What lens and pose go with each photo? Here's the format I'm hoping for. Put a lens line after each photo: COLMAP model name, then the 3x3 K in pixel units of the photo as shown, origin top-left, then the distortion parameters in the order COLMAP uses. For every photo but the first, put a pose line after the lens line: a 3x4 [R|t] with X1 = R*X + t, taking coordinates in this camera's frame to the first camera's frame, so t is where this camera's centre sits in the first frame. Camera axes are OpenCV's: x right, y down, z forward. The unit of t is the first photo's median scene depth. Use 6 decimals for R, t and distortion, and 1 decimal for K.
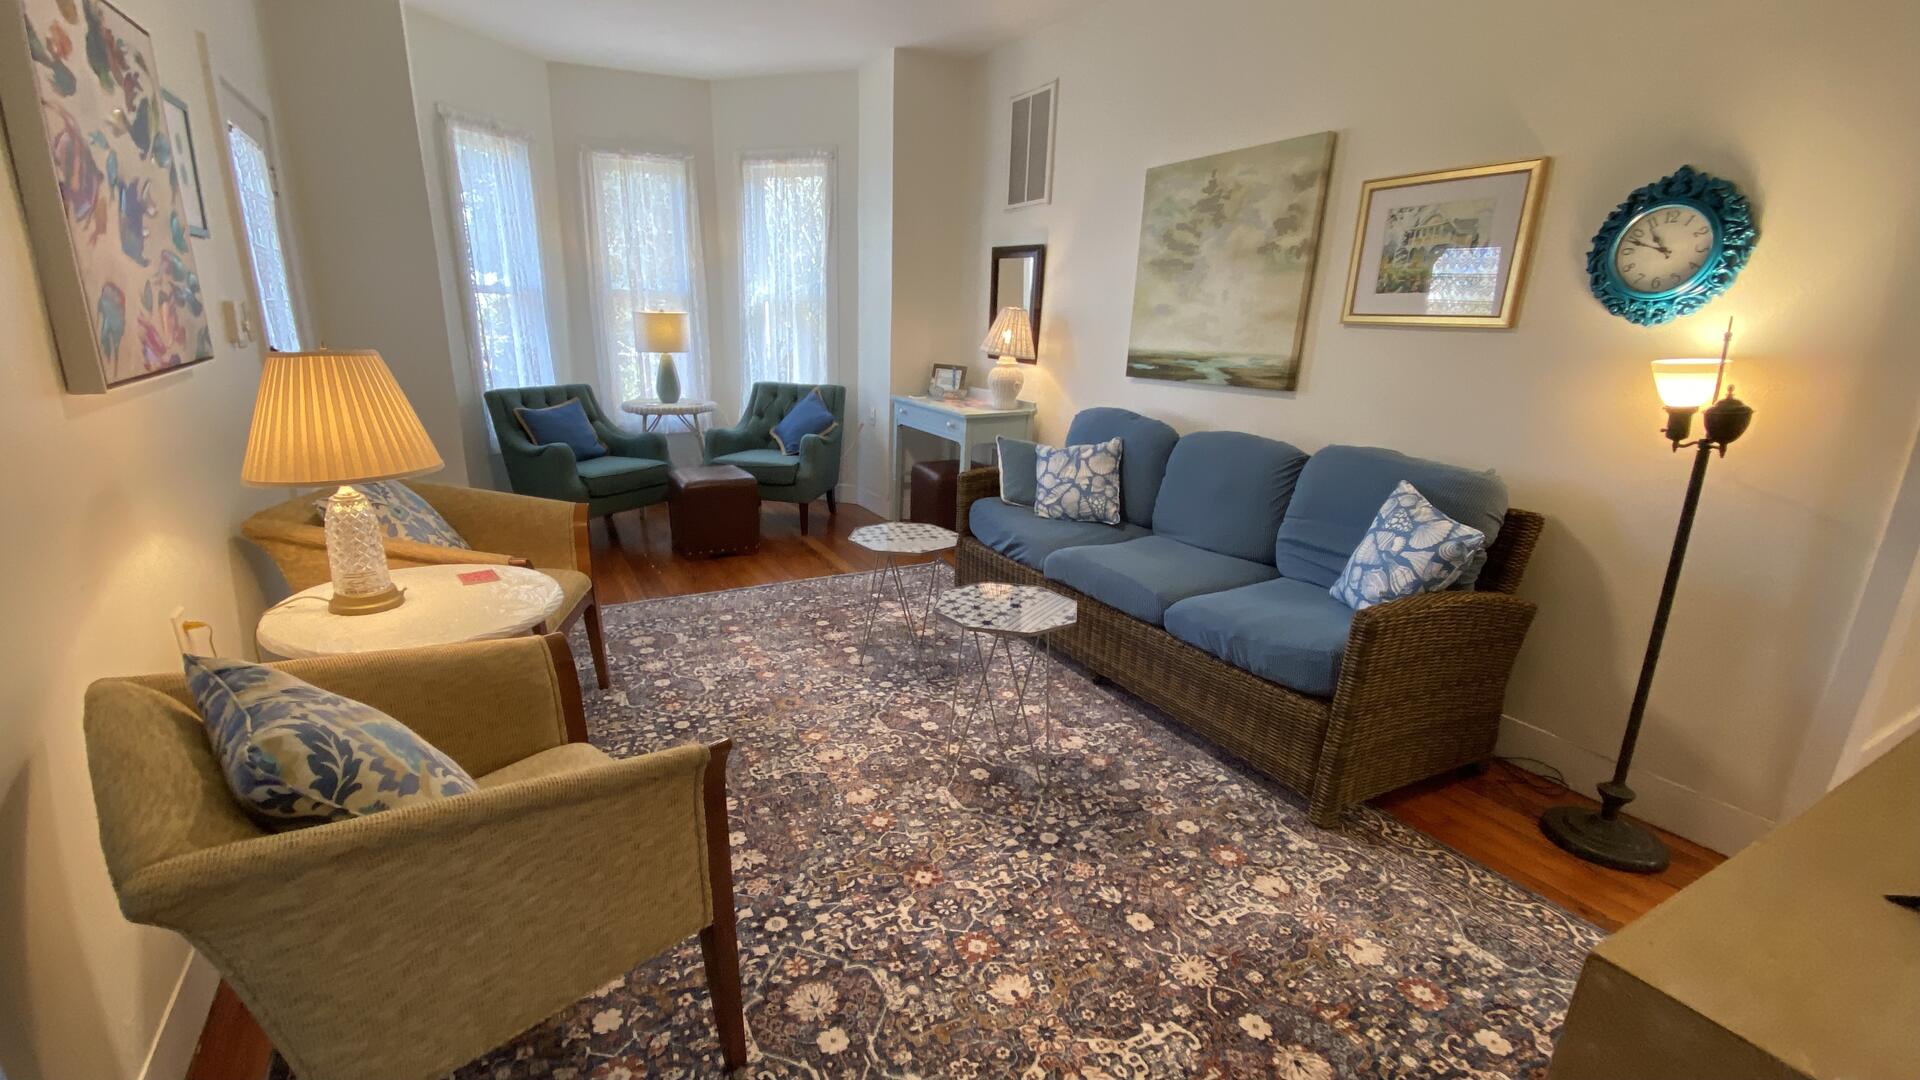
lens RADIAL K [[807.7, 0, 957.1], [0, 807.7, 598.0], [0, 0, 1]] dist [0.000407, -0.000174]
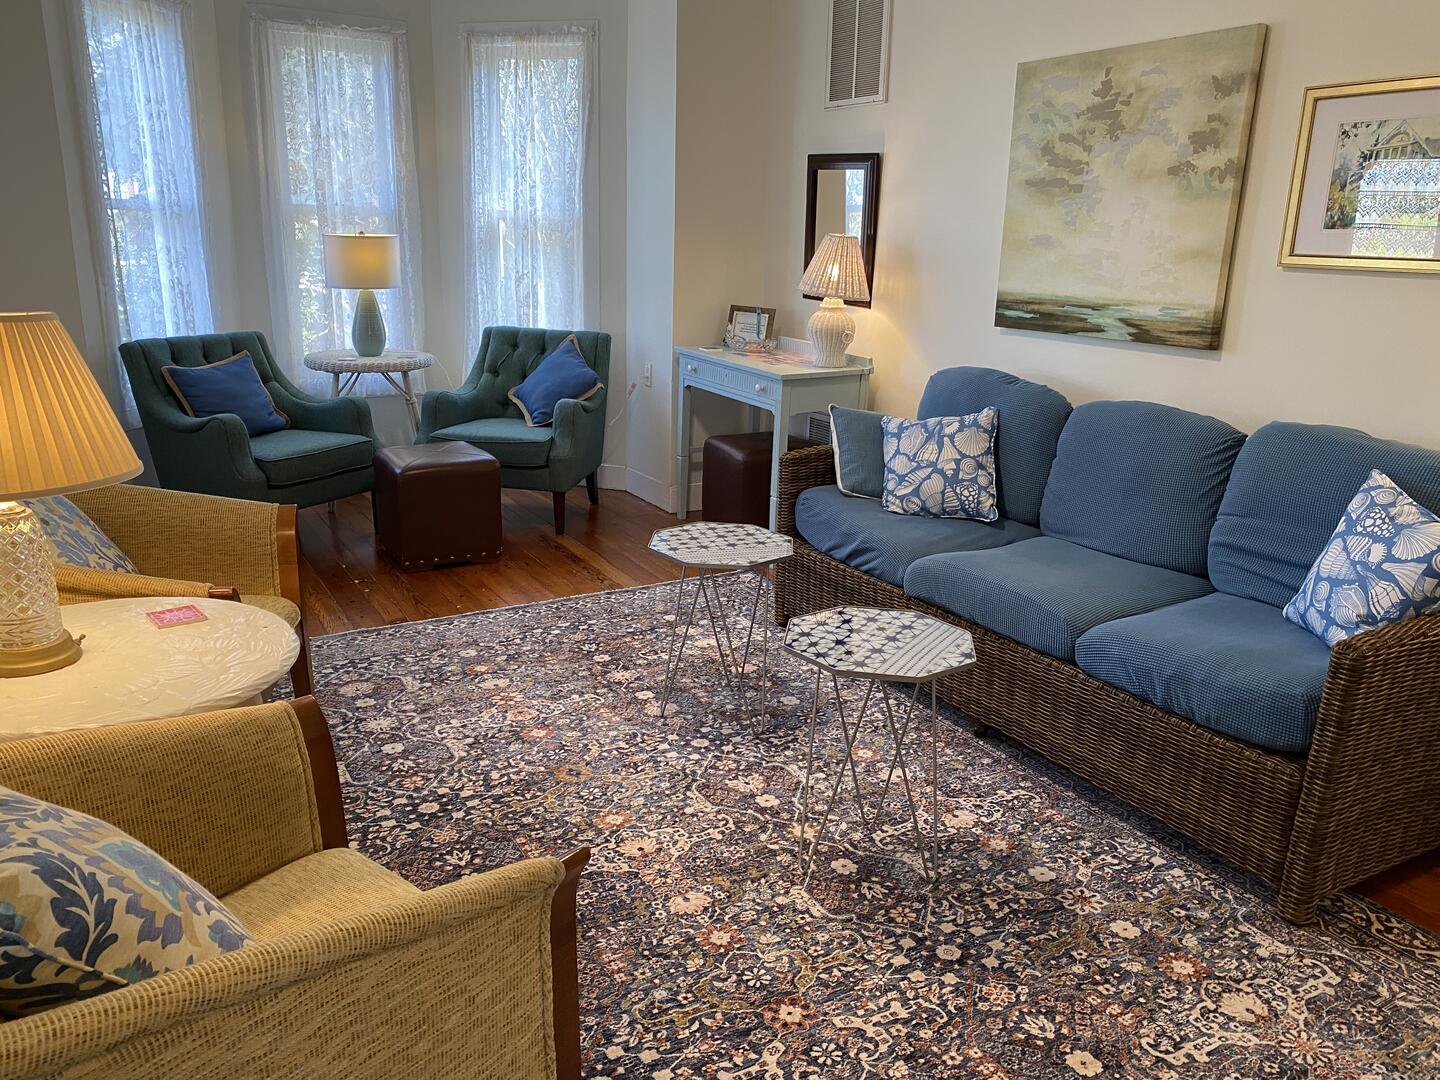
lens RADIAL K [[1102.6, 0, 720.0], [0, 1102.6, 540.0], [0, 0, 1]] dist [-0.037003, 0.050260]
pose [[0.997848, -0.010442, 0.064738, -0.138241], [0.013047, 0.999117, -0.039943, -0.040105], [-0.064264, 0.040702, 0.997103, -0.012482]]
